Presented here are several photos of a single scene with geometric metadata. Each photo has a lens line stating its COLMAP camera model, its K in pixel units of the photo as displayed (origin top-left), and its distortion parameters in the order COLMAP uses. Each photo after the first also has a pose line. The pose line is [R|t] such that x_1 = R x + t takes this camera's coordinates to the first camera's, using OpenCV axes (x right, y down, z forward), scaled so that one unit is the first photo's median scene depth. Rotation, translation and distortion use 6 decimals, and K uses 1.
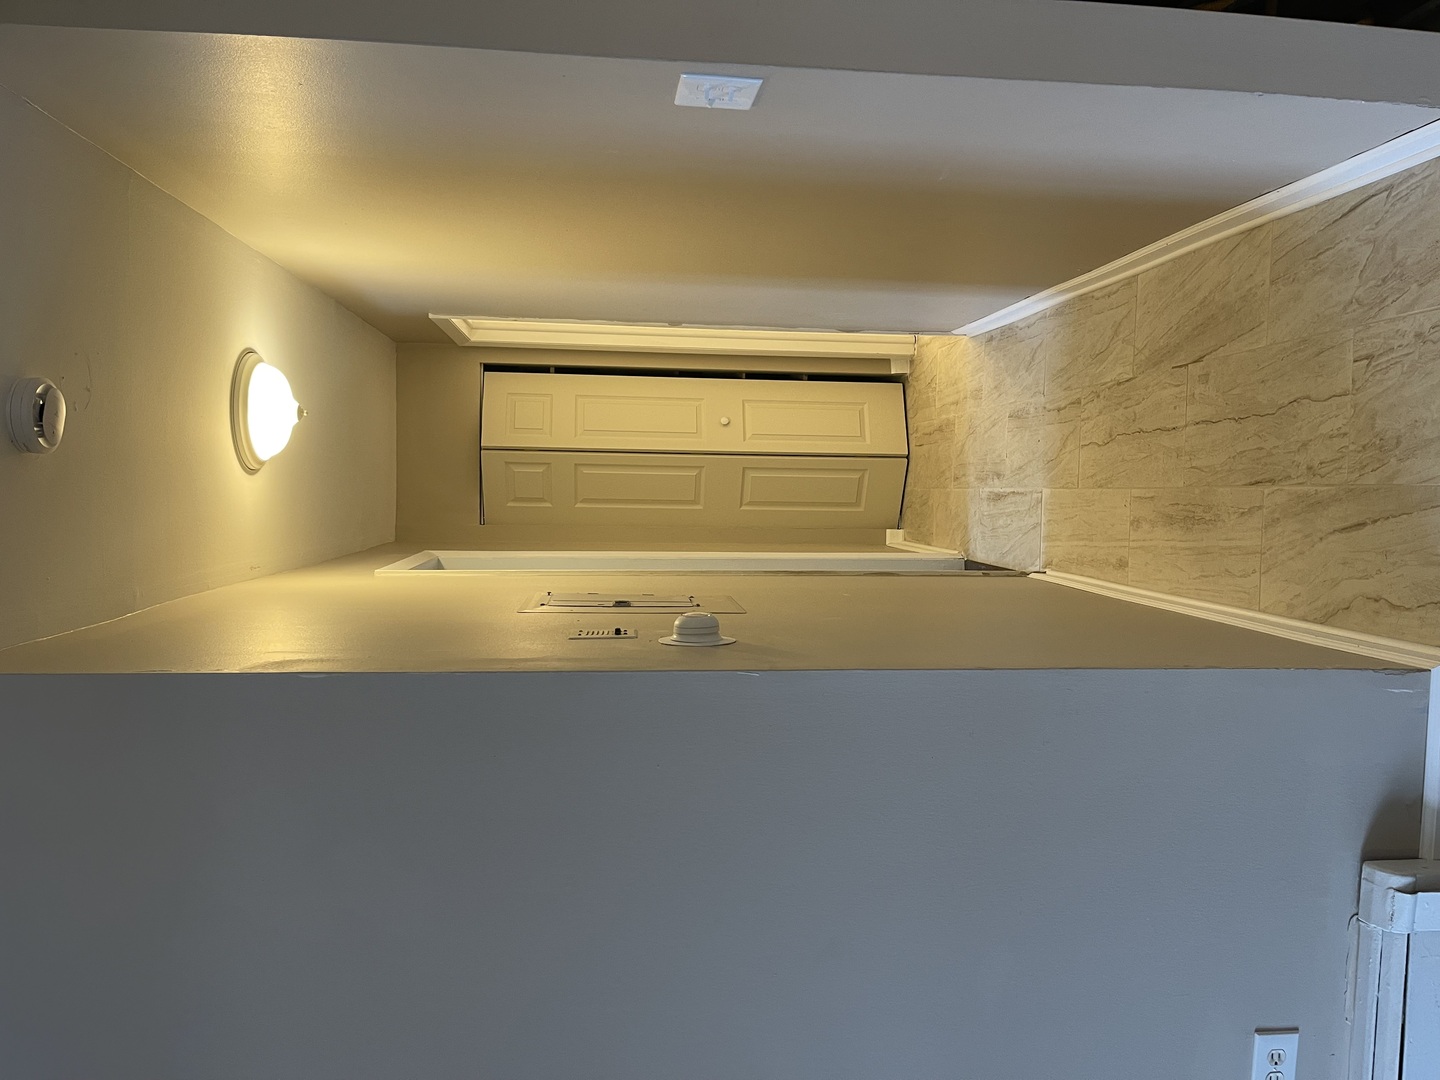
lens RADIAL K [[1068.5, 0, 749.7], [0, 1068.5, 540.0], [0, 0, 1]] dist [0.063940, -0.113437]
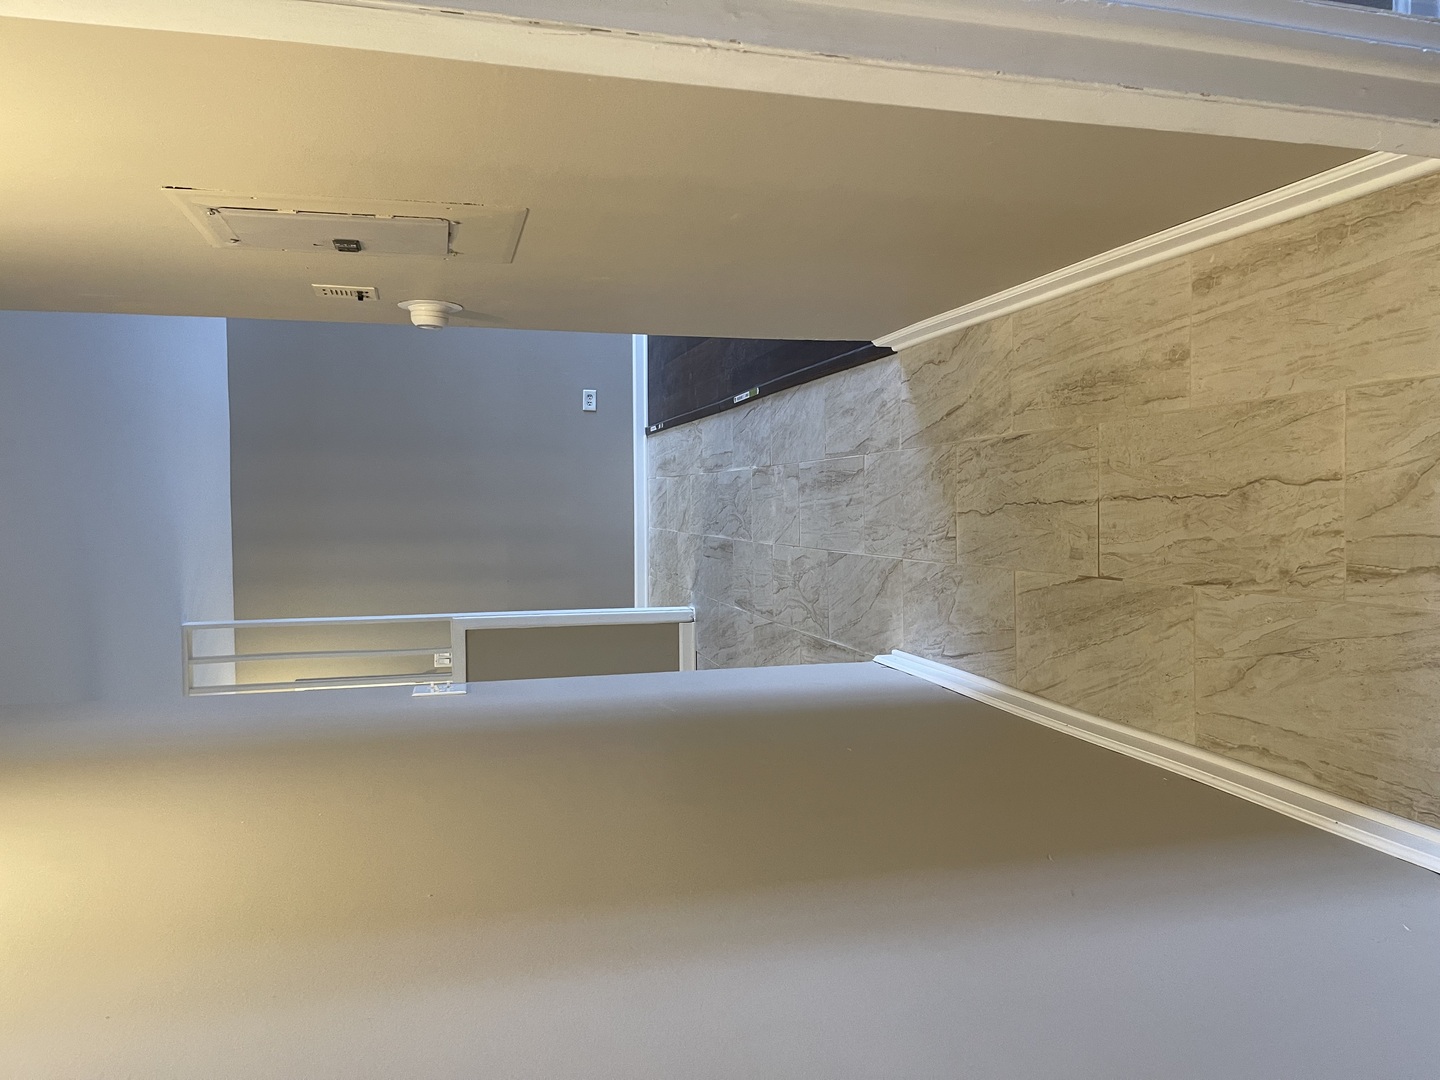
lens RADIAL K [[1068.6, 0, 730.8], [0, 1068.6, 544.5], [0, 0, 1]] dist [0.057633, -0.076162]
pose [[0.923867, -0.006316, 0.382661, -0.158040], [-0.011988, -0.999851, 0.012438, -0.154329], [0.382525, -0.016079, -0.923805, 1.732313]]
